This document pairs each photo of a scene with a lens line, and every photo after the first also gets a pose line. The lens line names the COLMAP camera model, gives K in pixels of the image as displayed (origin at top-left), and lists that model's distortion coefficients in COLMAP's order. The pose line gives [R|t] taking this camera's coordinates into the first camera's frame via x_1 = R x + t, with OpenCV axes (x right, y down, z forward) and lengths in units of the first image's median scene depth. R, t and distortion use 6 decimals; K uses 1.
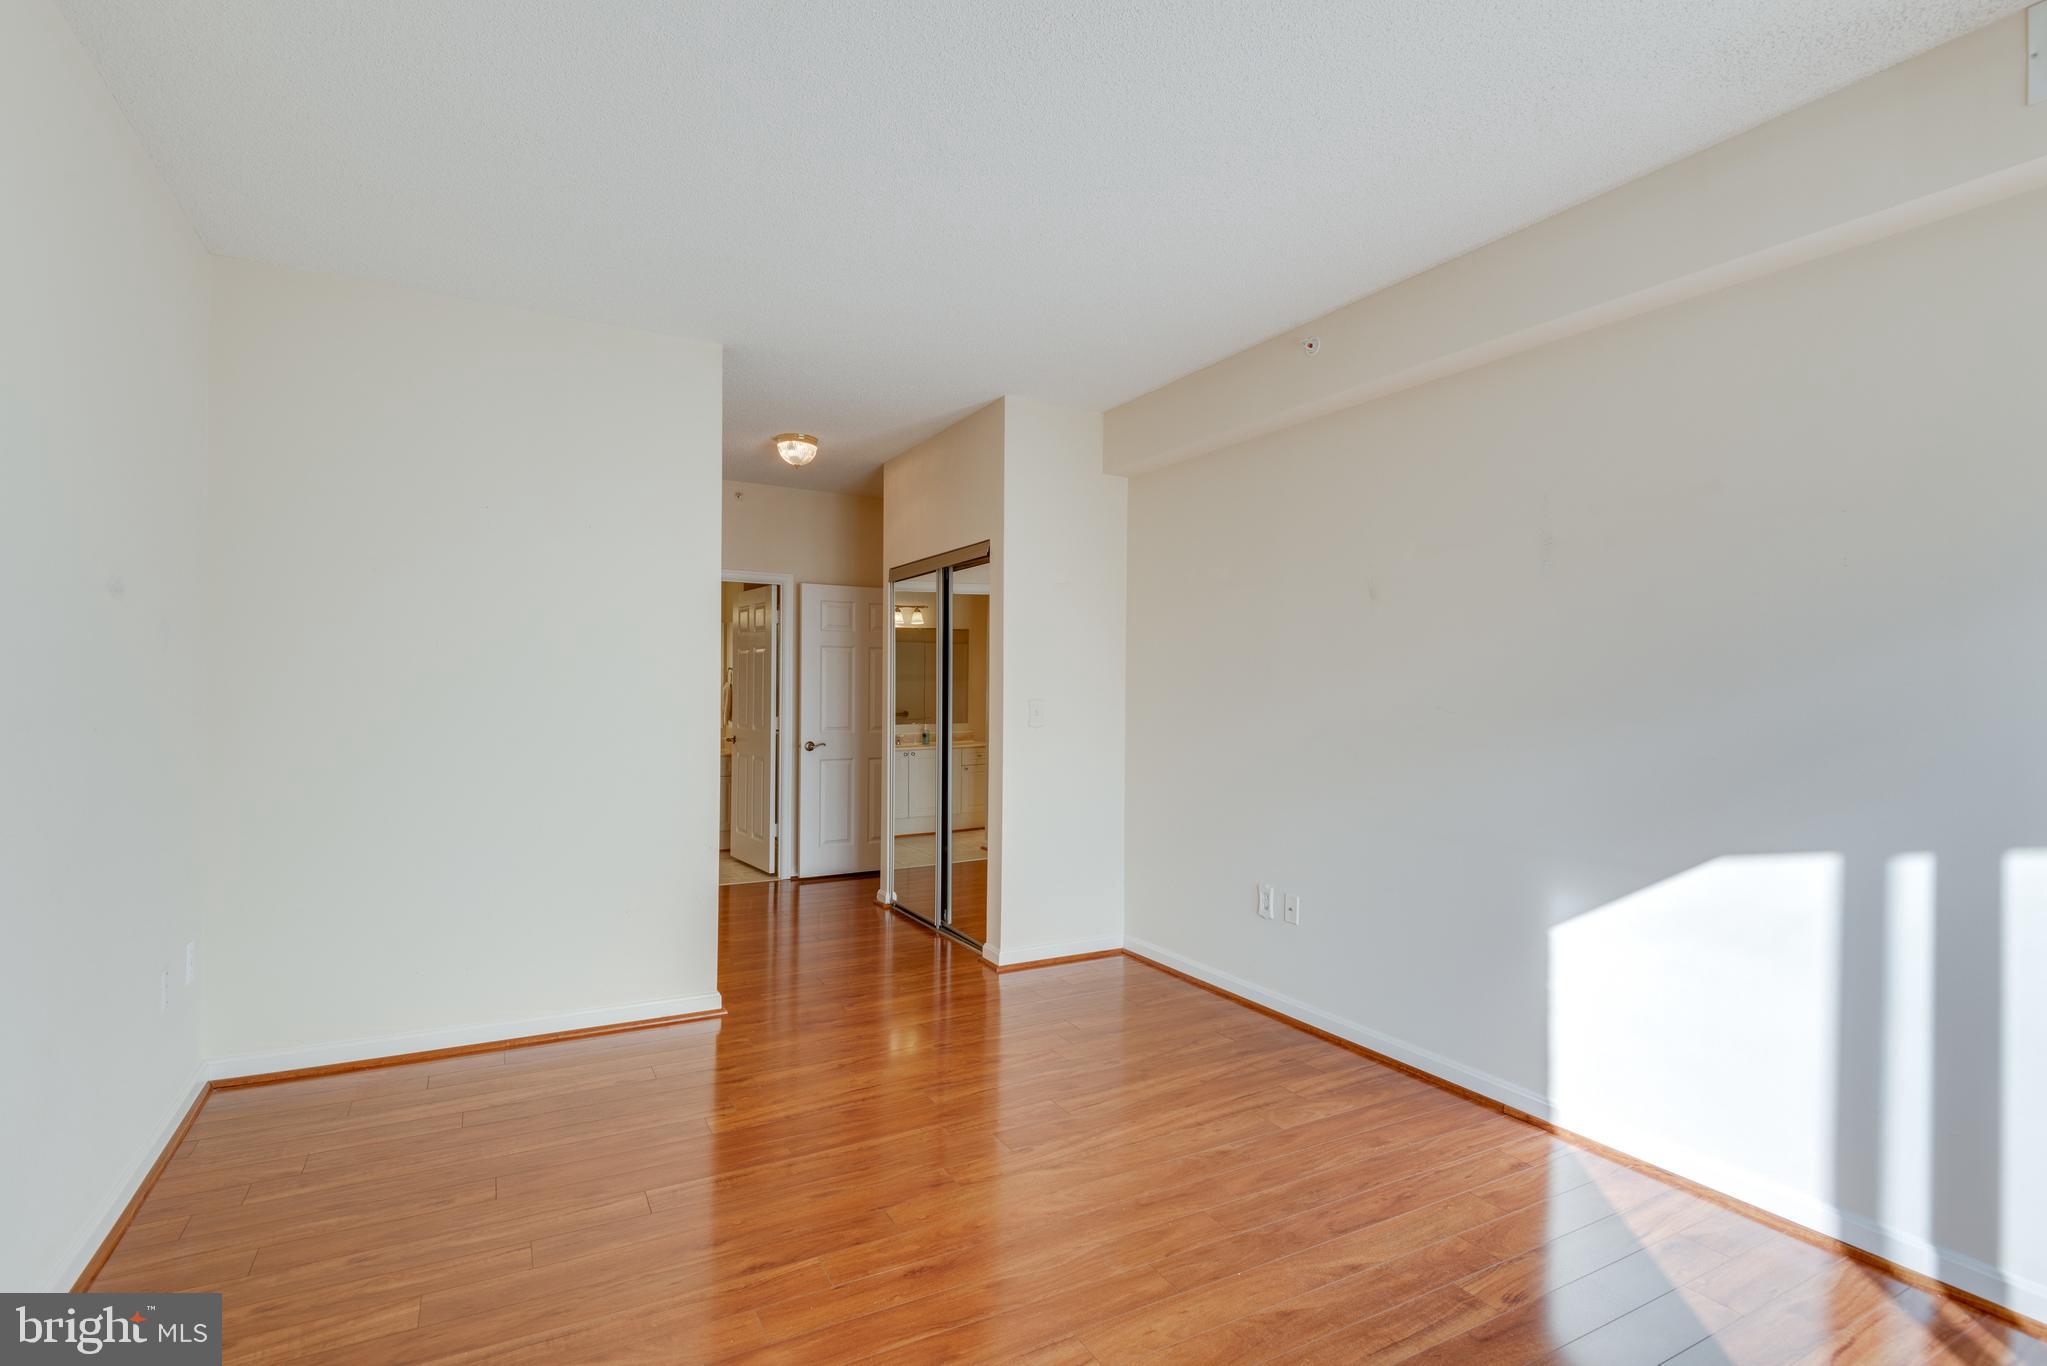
lens RADIAL K [[986.1, 0, 1028.3], [0, 986.1, 683.5], [0, 0, 1]] dist [0.040960, -0.028939]
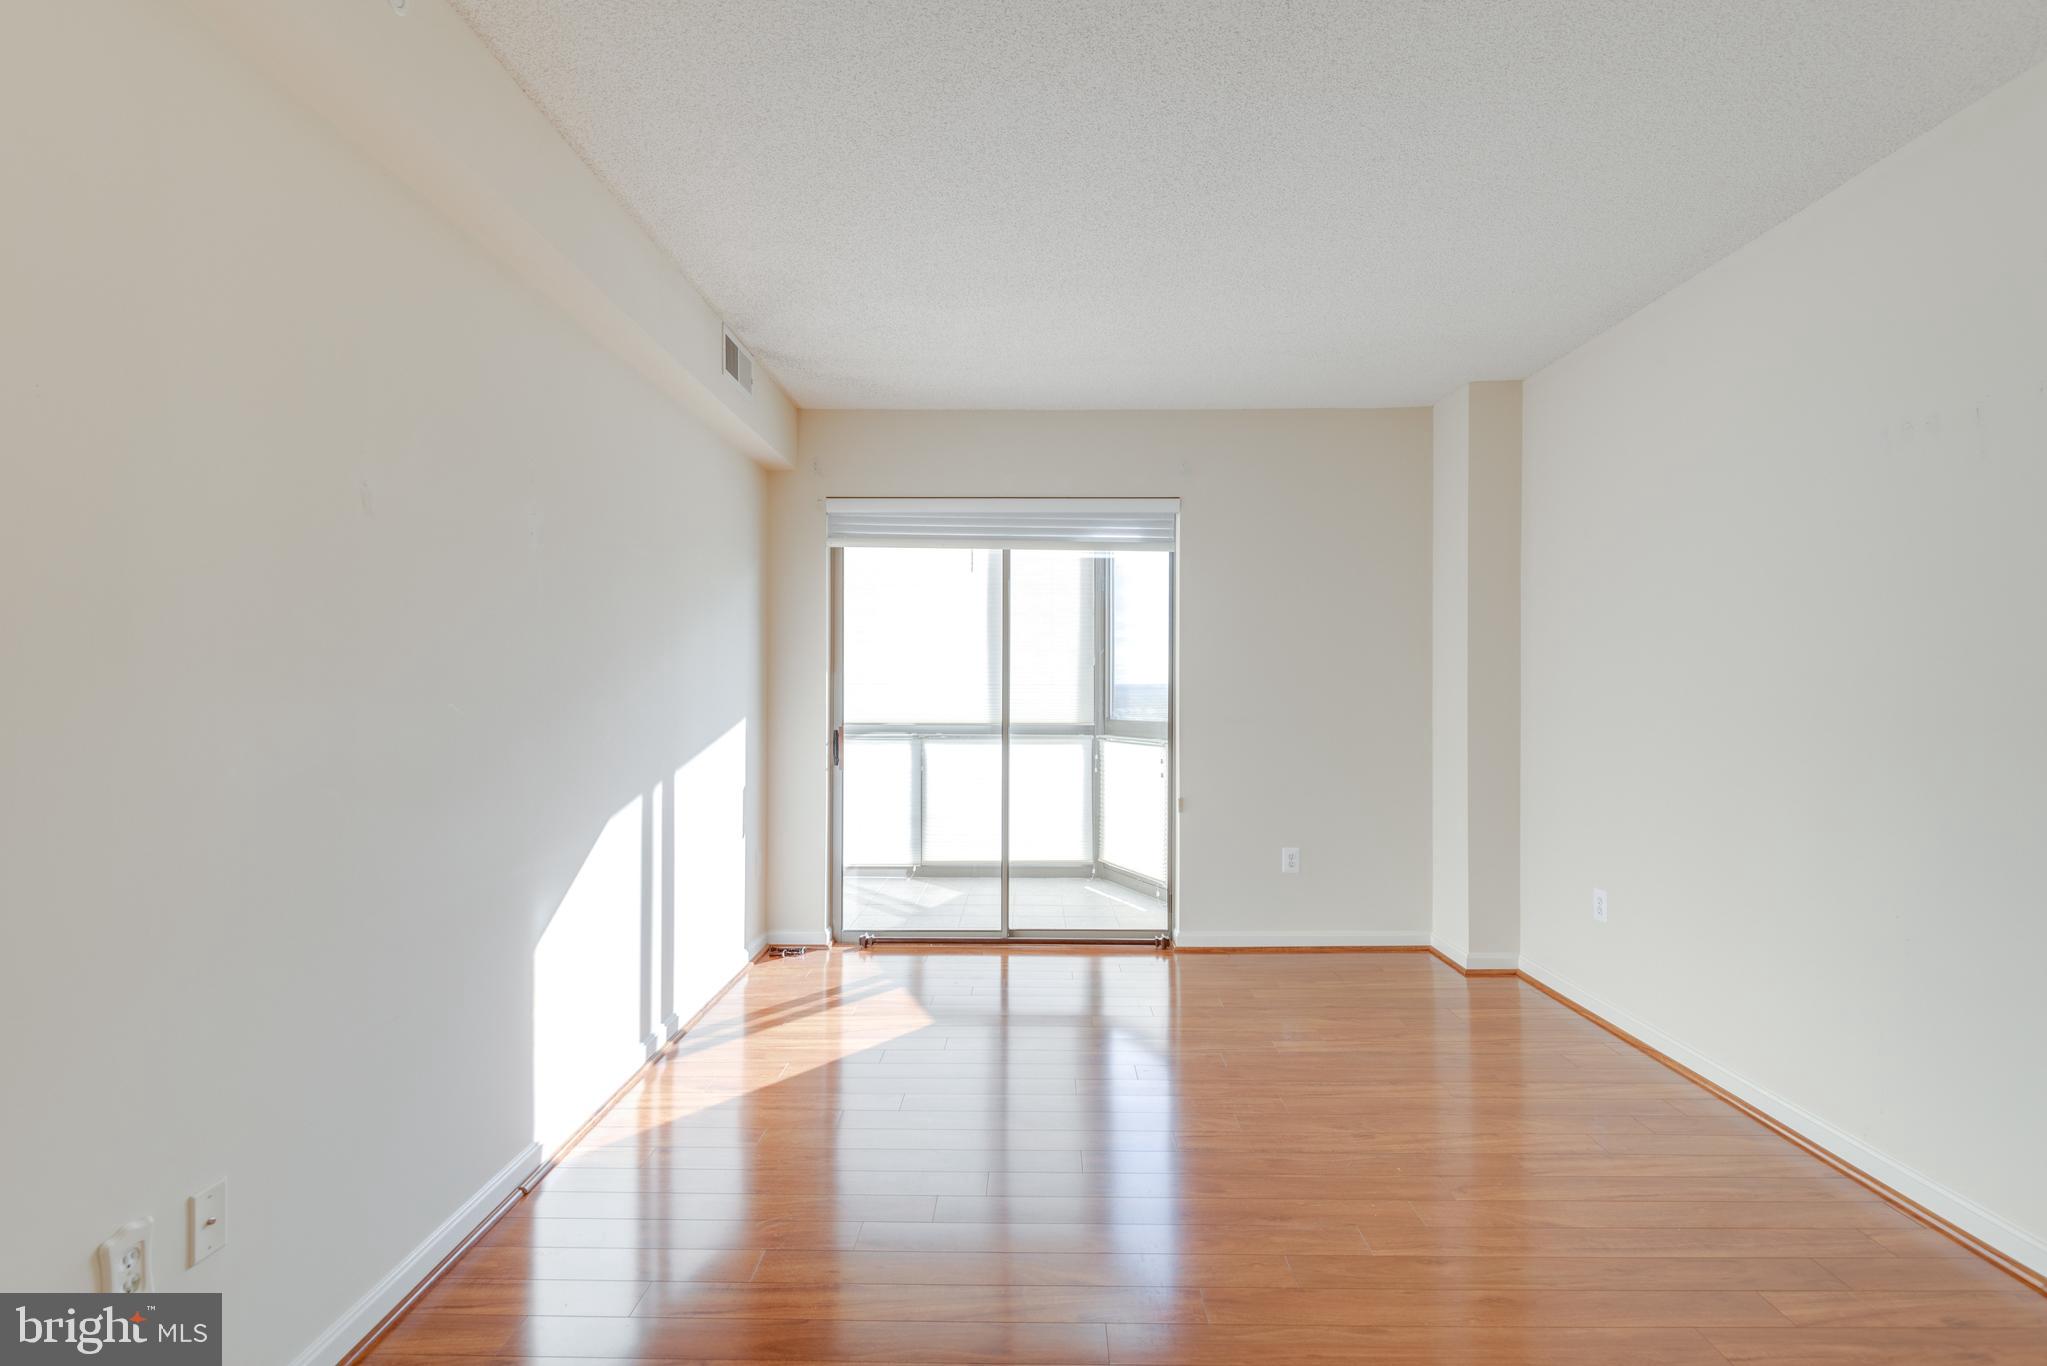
lens RADIAL K [[986.1, 0, 1028.3], [0, 986.1, 683.5], [0, 0, 1]] dist [0.040960, -0.028939]
pose [[-0.871745, -0.008835, 0.489880, -0.392834], [-0.010466, 0.999945, -0.000590, 0.001798], [-0.489847, -0.005641, -0.871790, 2.035168]]
